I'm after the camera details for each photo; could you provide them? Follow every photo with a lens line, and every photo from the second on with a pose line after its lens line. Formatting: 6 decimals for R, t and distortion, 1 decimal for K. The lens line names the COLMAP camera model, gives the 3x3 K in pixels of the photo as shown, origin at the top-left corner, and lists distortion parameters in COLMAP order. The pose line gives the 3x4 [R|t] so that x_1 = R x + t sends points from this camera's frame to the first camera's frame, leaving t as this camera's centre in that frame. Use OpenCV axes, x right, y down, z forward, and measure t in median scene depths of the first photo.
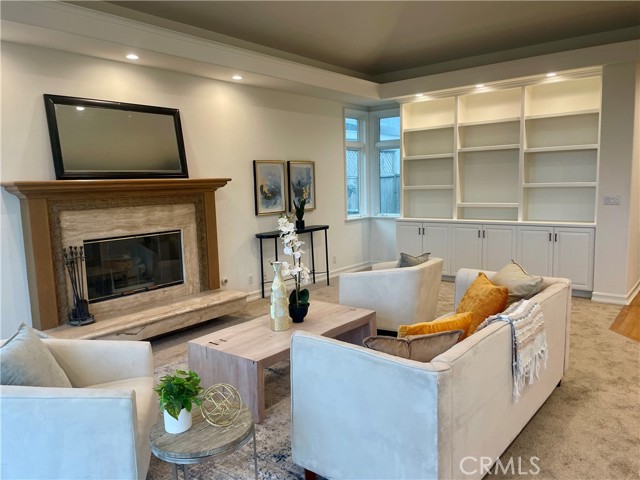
lens RADIAL K [[482.9, 0, 313.7], [0, 482.9, 238.2], [0, 0, 1]] dist [0.076625, -0.091531]
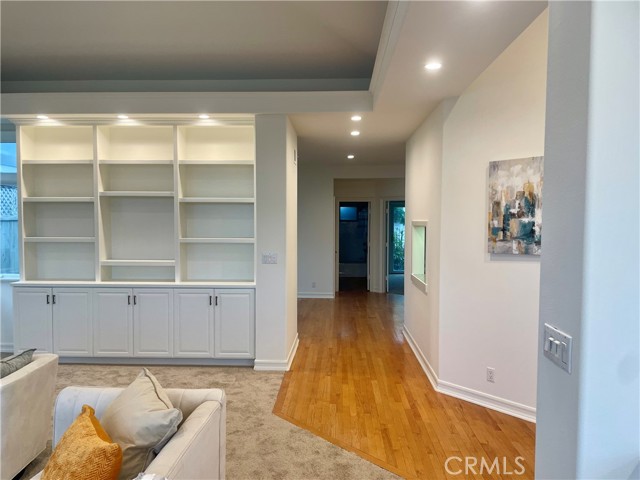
lens RADIAL K [[482.9, 0, 318.6], [0, 482.9, 240.8], [0, 0, 1]] dist [0.076625, -0.091531]
pose [[0.797316, 0.003599, 0.603551, 0.114660], [0.045522, 0.996775, -0.066081, -0.041362], [-0.601843, 0.080162, 0.794581, 0.189345]]
